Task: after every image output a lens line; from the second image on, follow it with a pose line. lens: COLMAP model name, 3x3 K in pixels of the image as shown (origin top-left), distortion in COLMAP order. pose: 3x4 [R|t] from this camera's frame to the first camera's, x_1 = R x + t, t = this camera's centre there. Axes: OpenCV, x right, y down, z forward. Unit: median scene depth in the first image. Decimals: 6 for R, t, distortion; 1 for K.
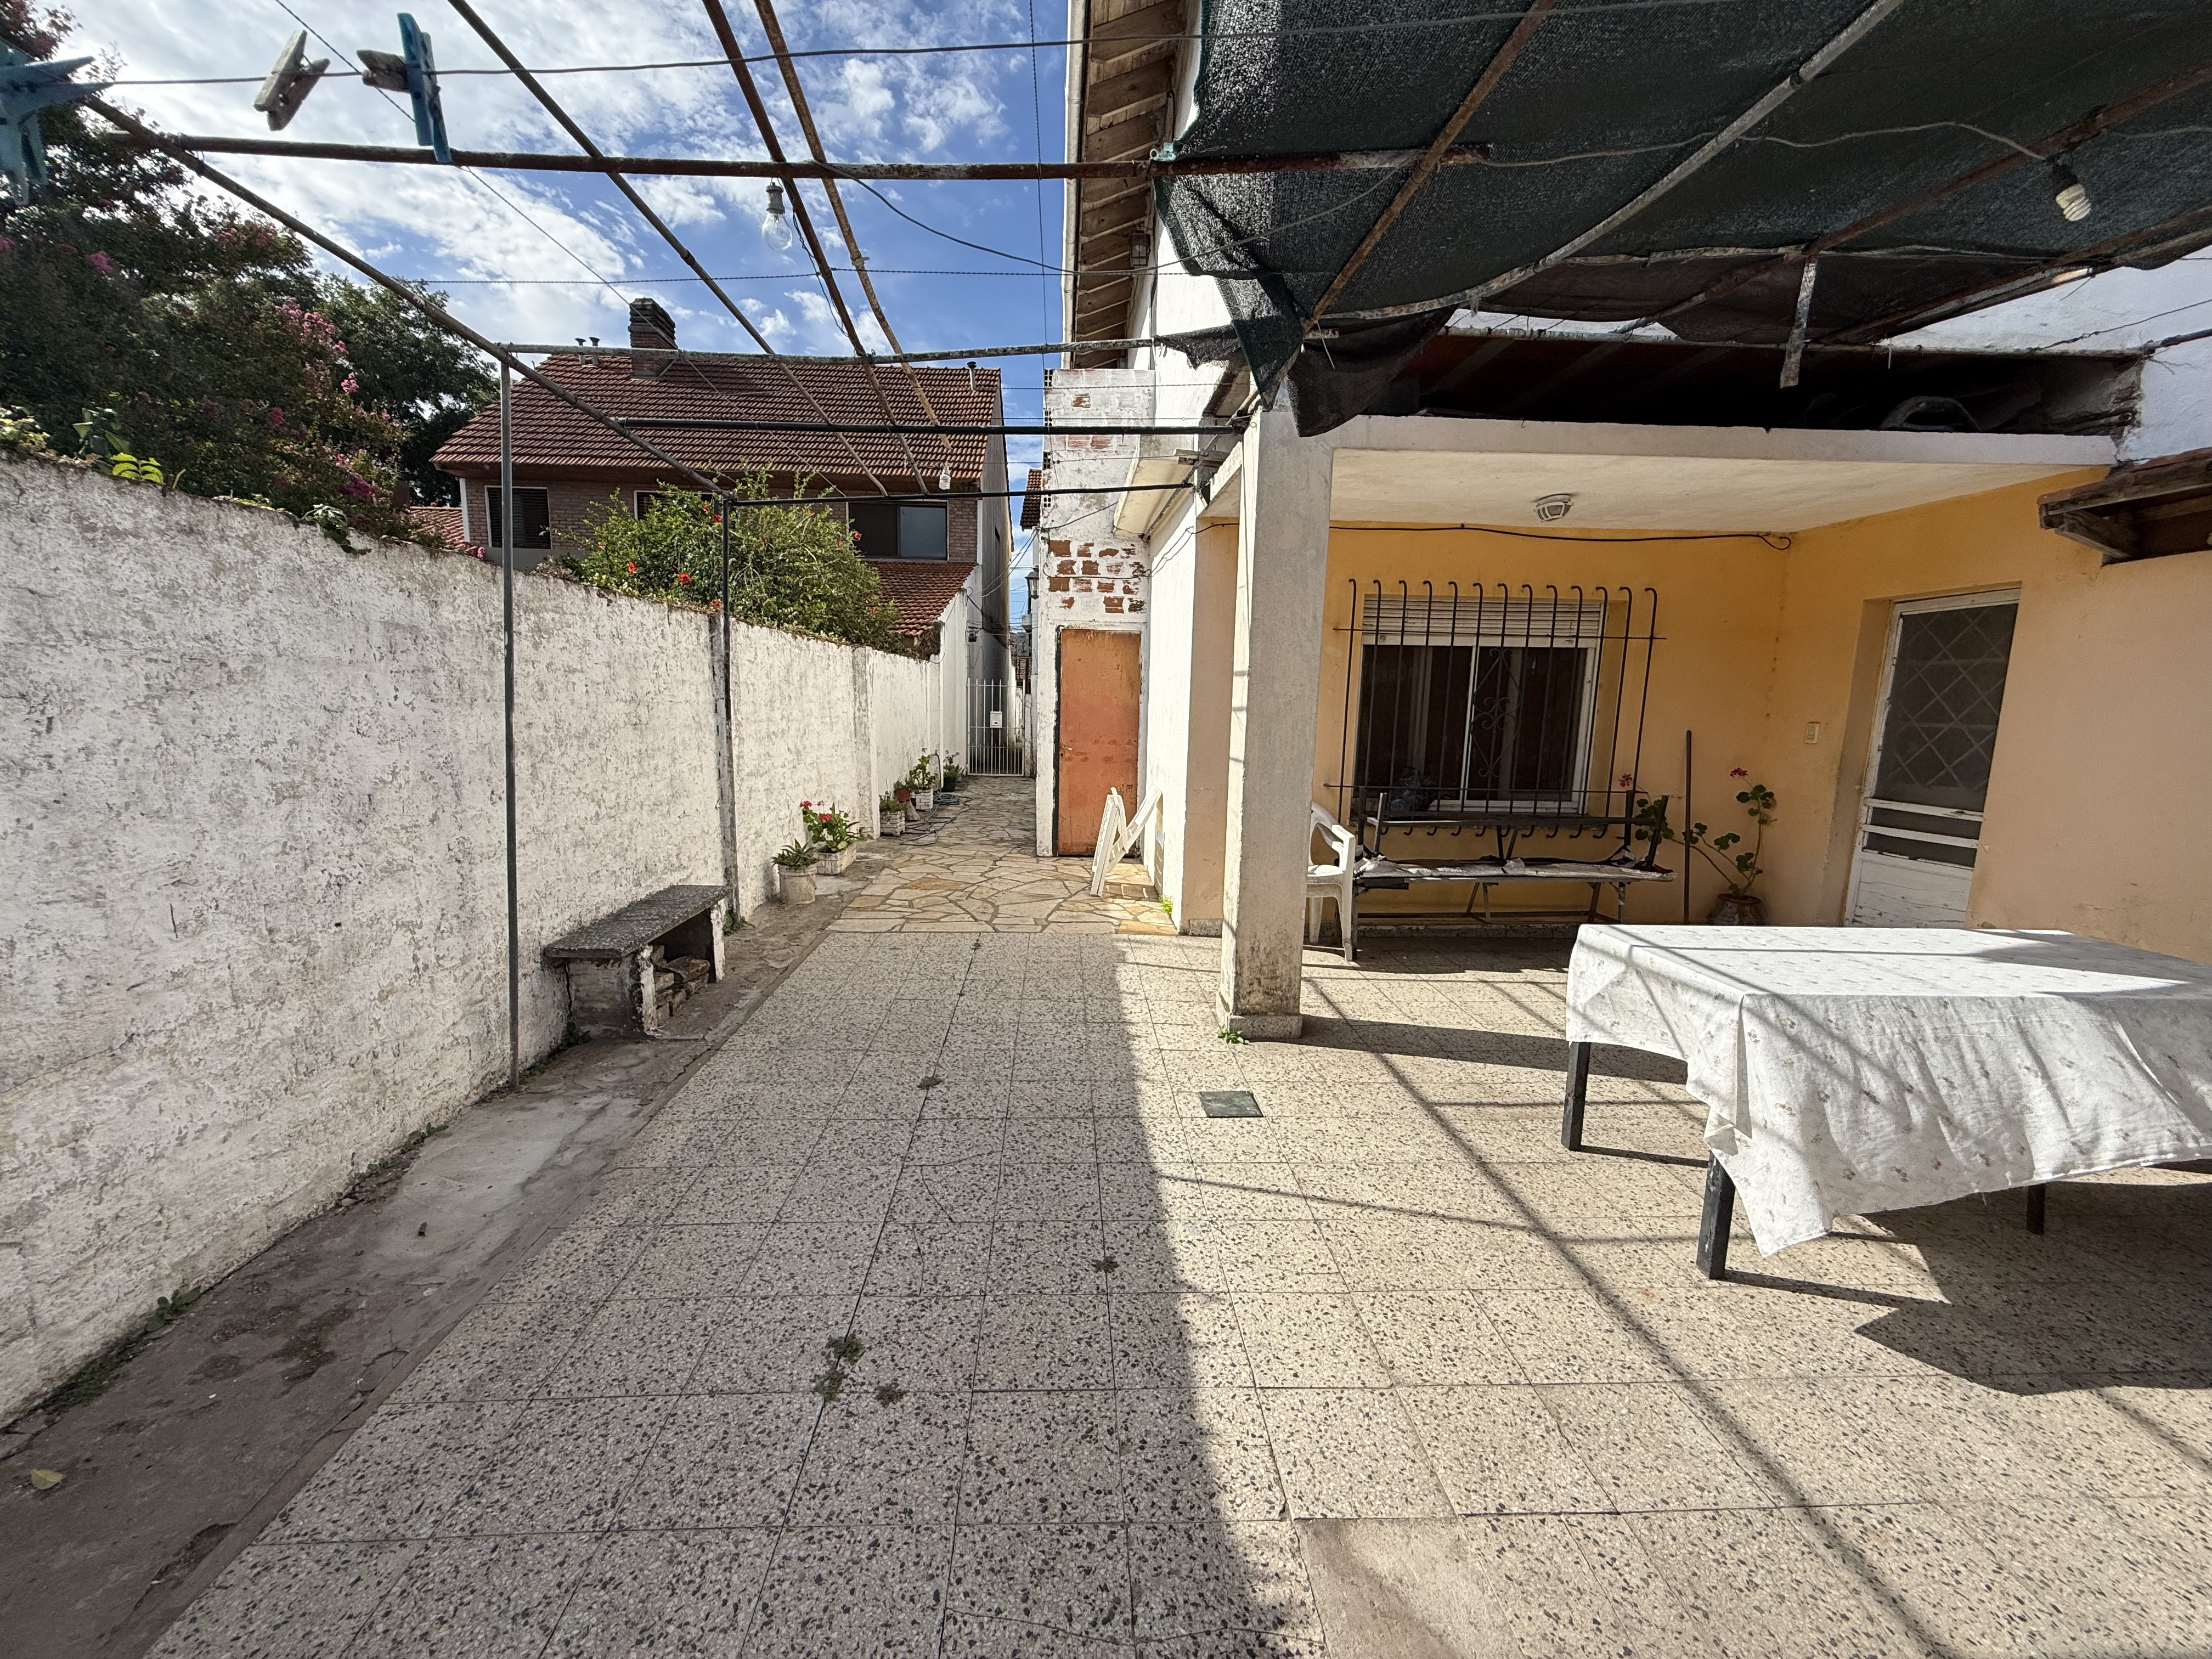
lens RADIAL K [[881.0, 0, 1091.9], [0, 881.0, 833.7], [0, 0, 1]] dist [-0.001376, 0.000030]
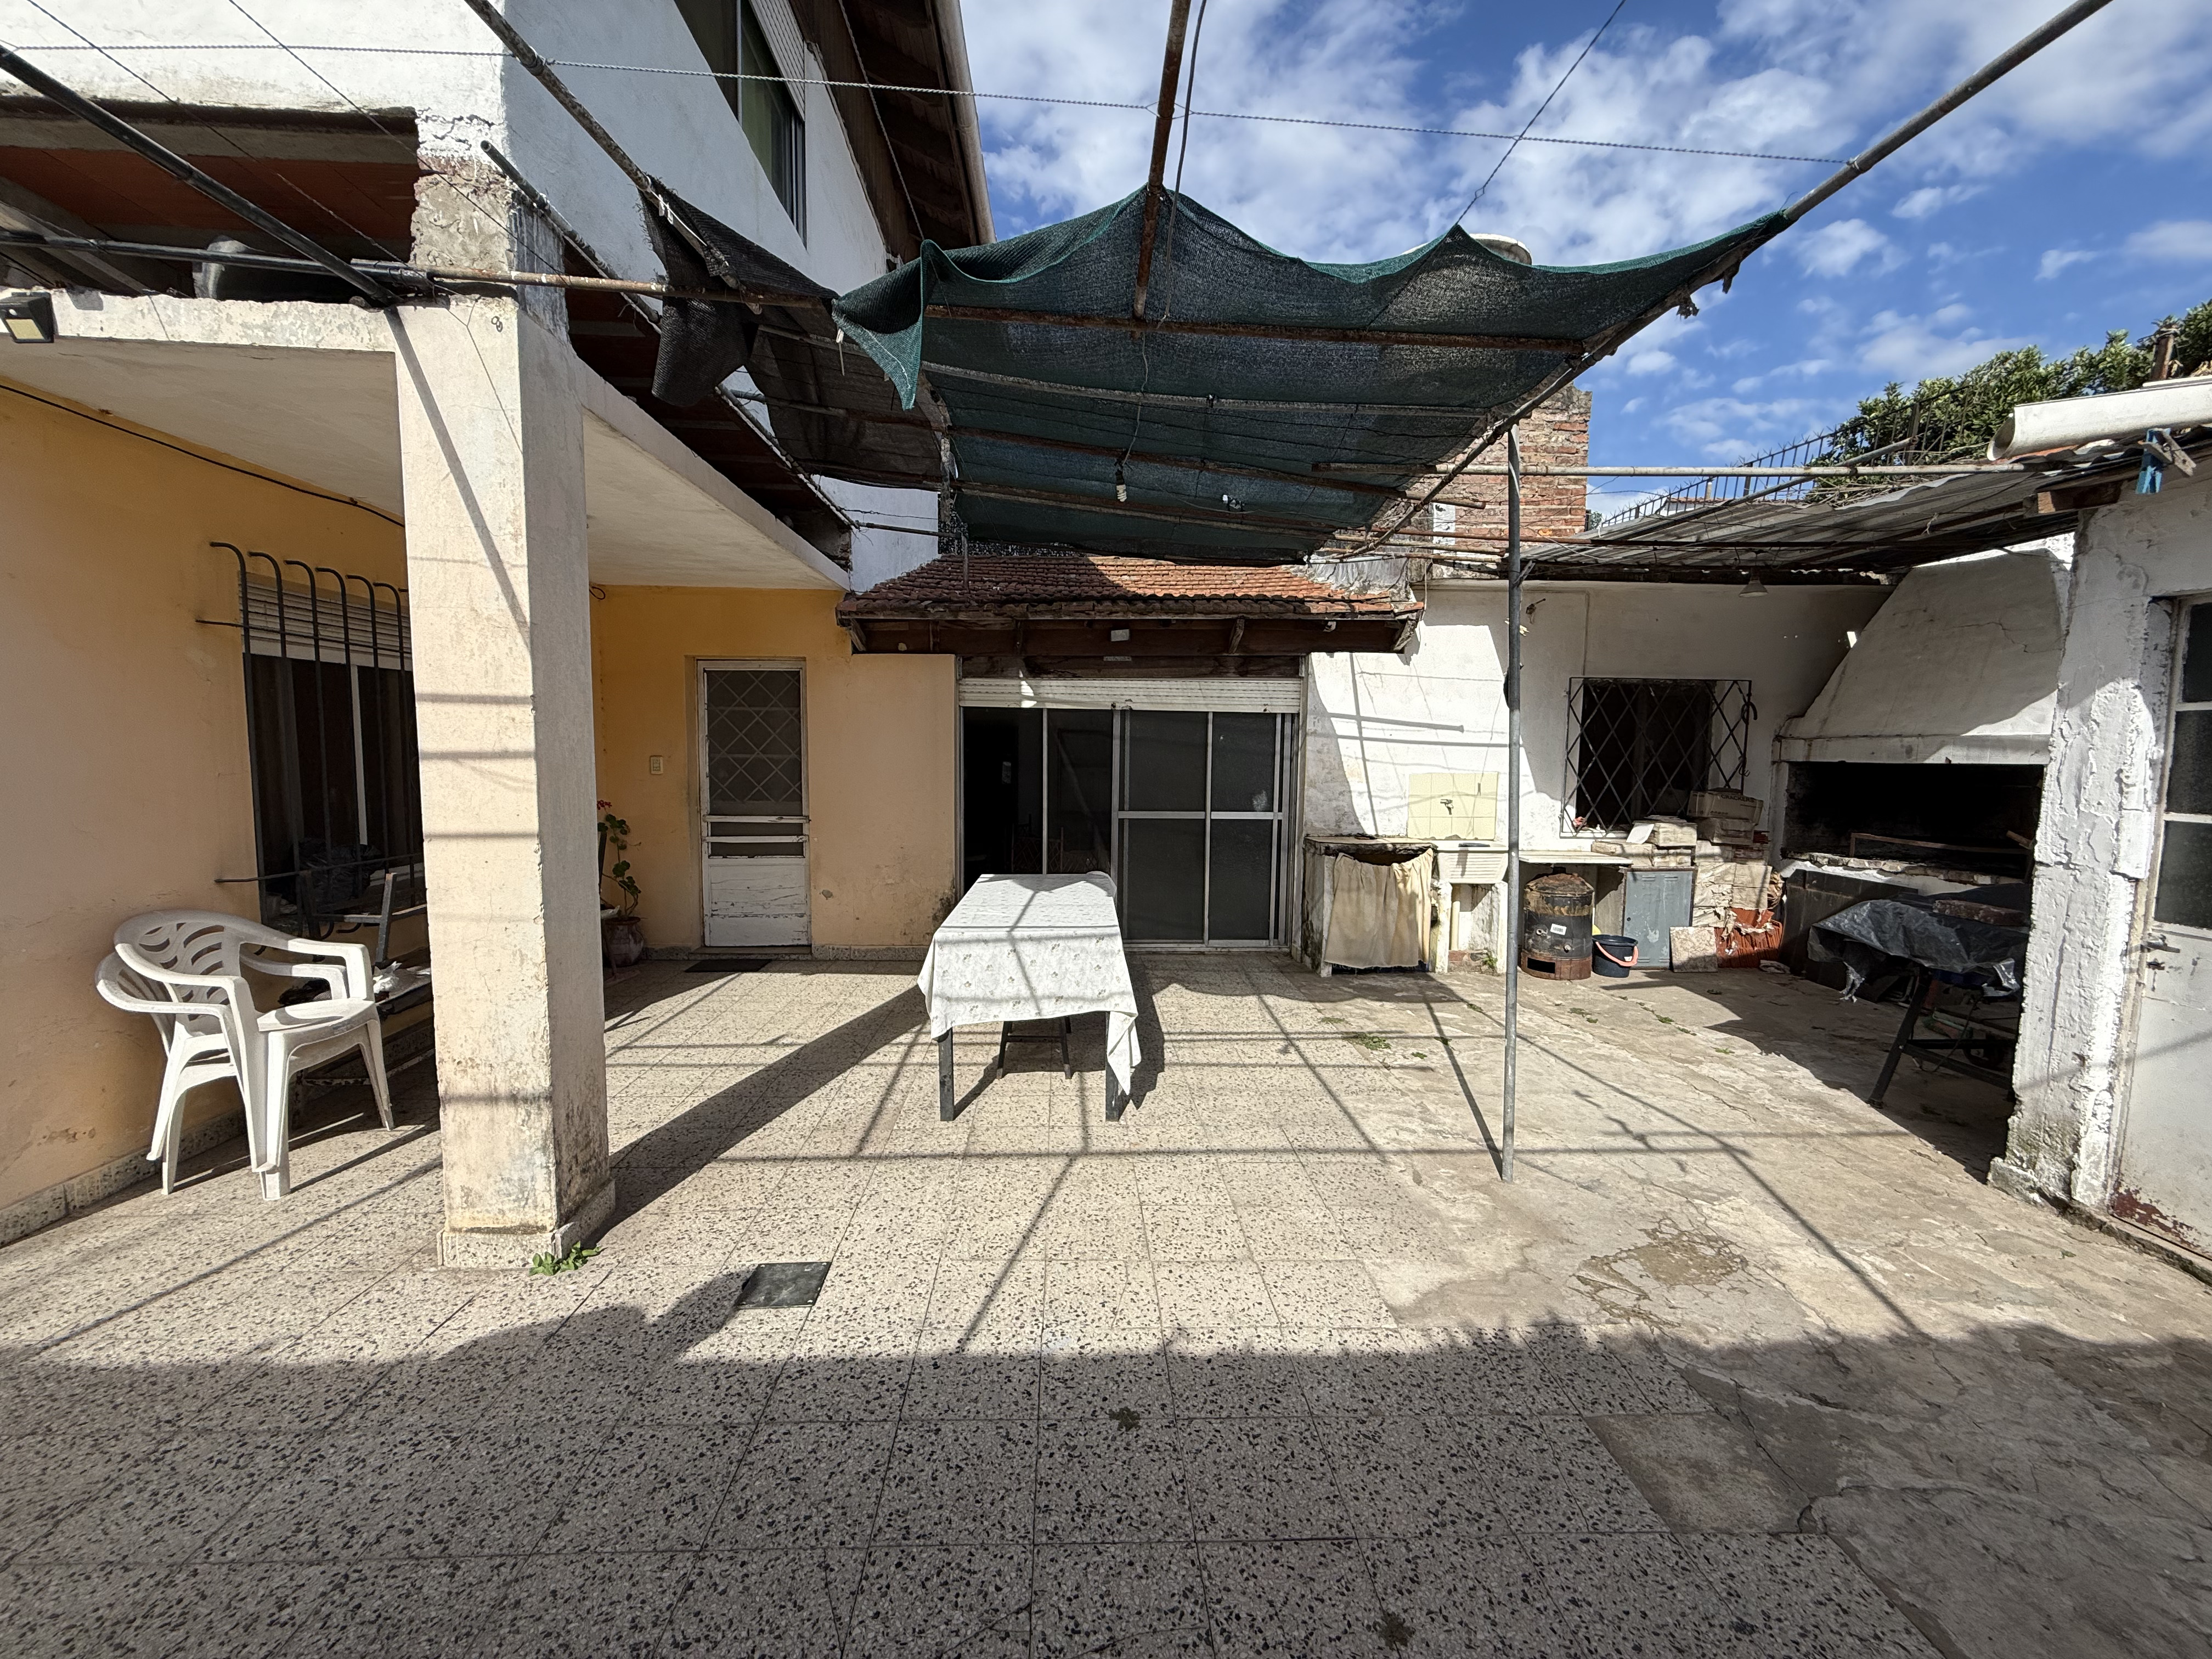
lens RADIAL K [[881.0, 0, 1107.7], [0, 881.0, 828.1], [0, 0, 1]] dist [-0.001376, 0.000030]
pose [[-0.009743, -0.106148, 0.994303, -0.409629], [0.143301, 0.983938, 0.106446, -0.084760], [-0.989631, 0.143521, 0.005625, 0.501095]]
